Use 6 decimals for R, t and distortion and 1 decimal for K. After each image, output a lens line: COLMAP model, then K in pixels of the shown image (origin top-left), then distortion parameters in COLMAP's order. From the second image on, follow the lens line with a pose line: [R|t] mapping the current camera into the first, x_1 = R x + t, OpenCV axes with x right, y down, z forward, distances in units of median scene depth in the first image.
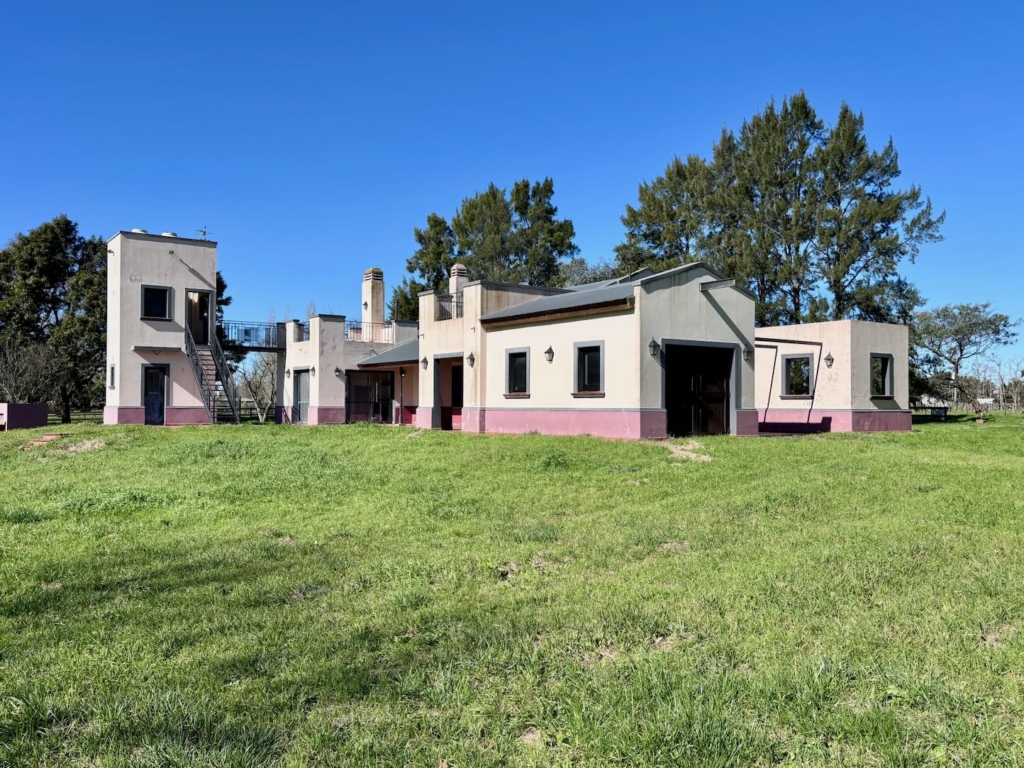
lens RADIAL K [[830.5, 0, 520.3], [0, 830.5, 383.3], [0, 0, 1]] dist [0.042777, -0.006461]
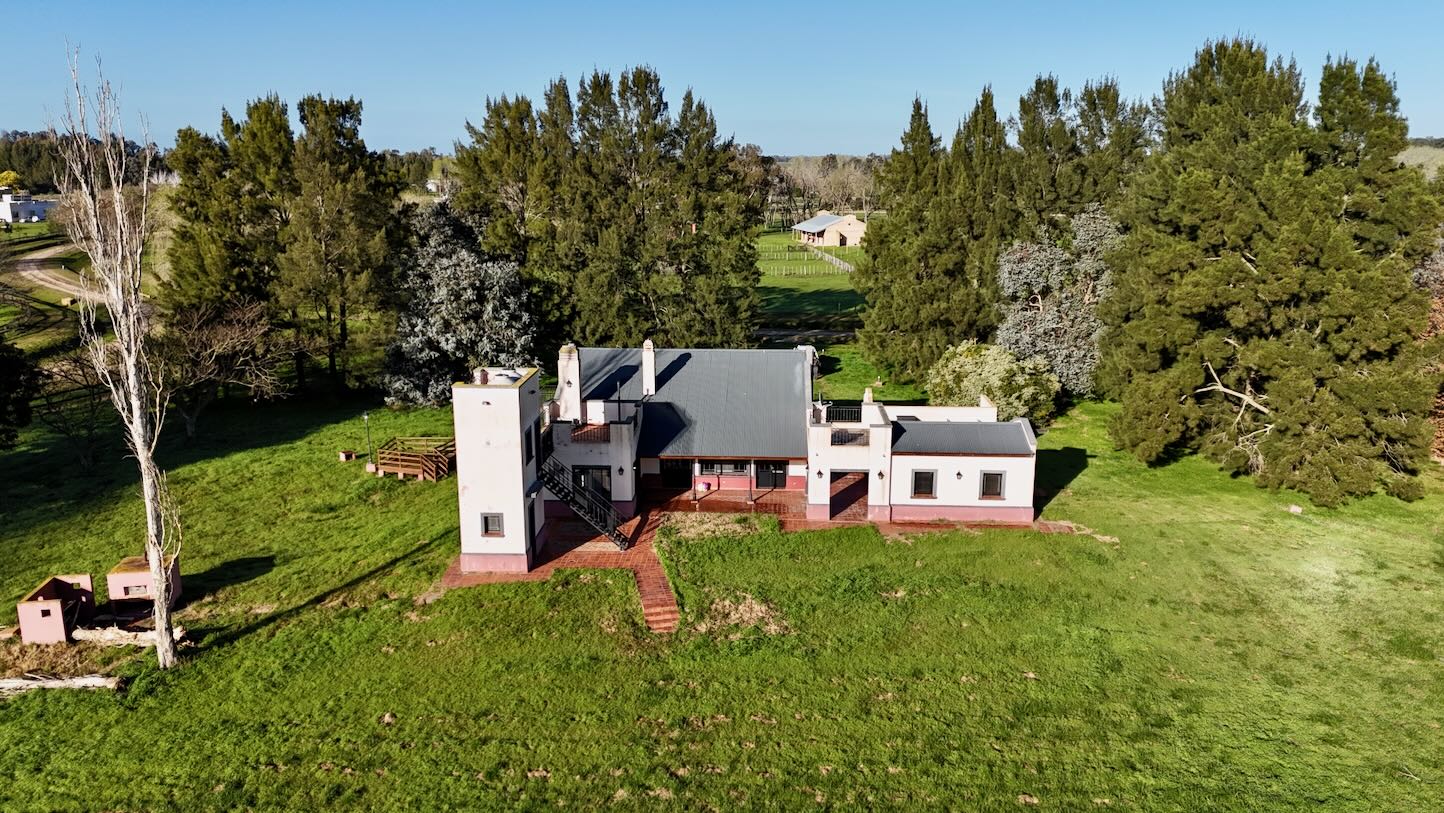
lens RADIAL K [[1036.5, 0, 720.3], [0, 1036.5, 403.4], [0, 0, 1]] dist [0.088288, -0.081590]
pose [[0.630473, -0.180793, 0.754862, -1.220338], [-0.017680, 0.968900, 0.246822, -0.456875], [-0.776009, -0.168960, 0.607669, 0.067181]]
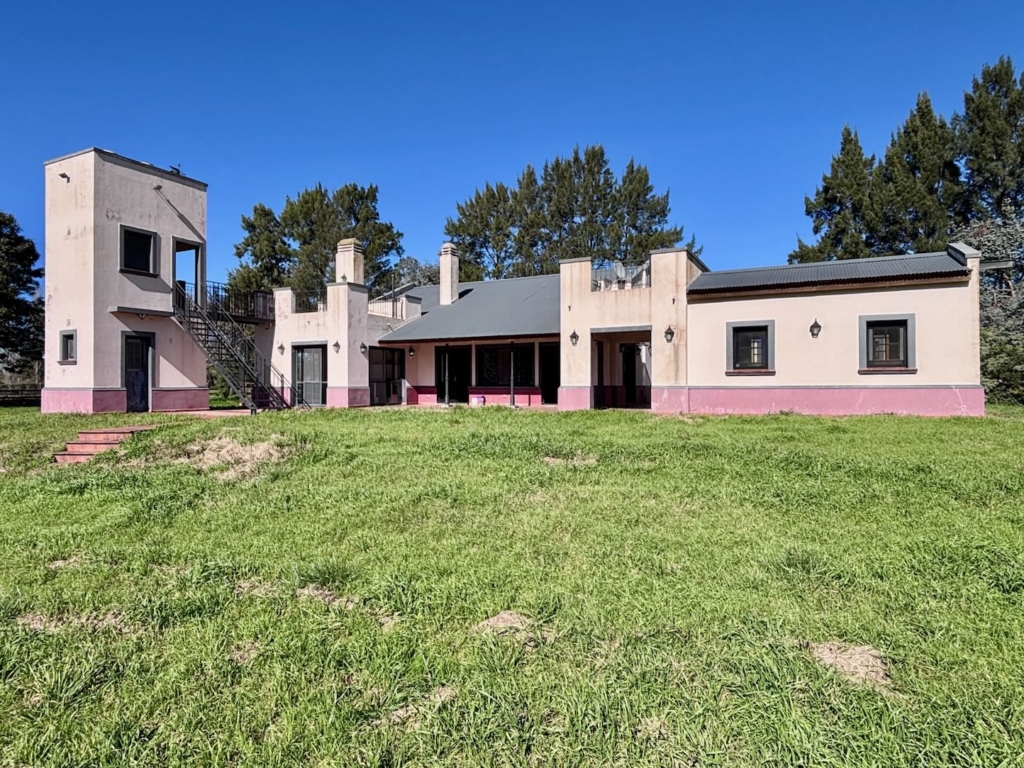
lens RADIAL K [[616.7, 0, 506.0], [0, 616.7, 377.9], [0, 0, 1]] dist [-0.006733, -0.007054]
pose [[0.893121, 0.000432, 0.449816, -0.385656], [-0.006617, 0.999904, 0.012179, 0.009424], [-0.449768, -0.013854, 0.893038, 0.349690]]
